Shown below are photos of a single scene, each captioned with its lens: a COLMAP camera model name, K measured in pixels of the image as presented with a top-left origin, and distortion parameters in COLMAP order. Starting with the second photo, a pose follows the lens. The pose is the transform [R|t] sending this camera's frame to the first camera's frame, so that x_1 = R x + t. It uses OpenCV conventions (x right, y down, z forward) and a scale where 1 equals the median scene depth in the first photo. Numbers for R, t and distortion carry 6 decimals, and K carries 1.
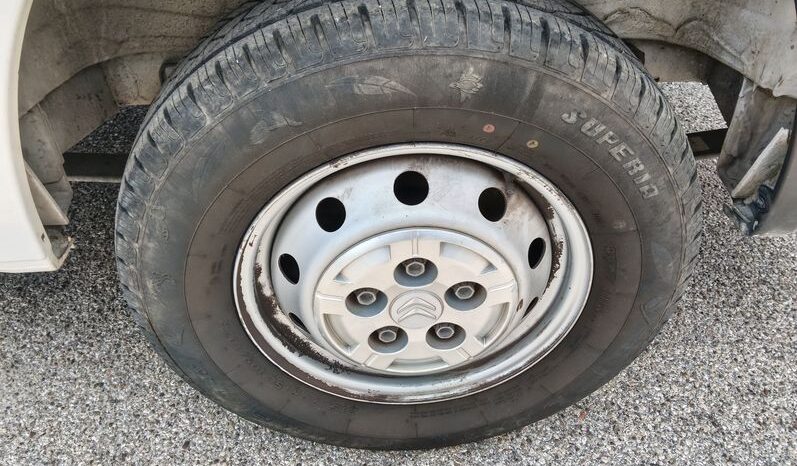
lens RADIAL K [[647.9, 0, 403.8], [0, 647.9, 233.4], [0, 0, 1]] dist [0.085205, -0.196283]
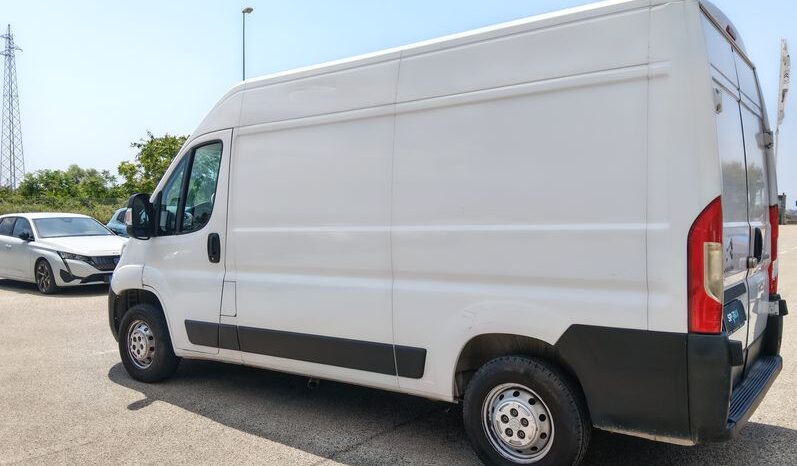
lens RADIAL K [[647.9, 0, 404.3], [0, 647.9, 233.8], [0, 0, 1]] dist [0.085205, -0.196283]
pose [[0.768820, 0.001252, -0.639465, 2.397633], [-0.395097, 0.787221, -0.473478, 1.570389], [0.502807, 0.616670, 0.605725, -3.039521]]
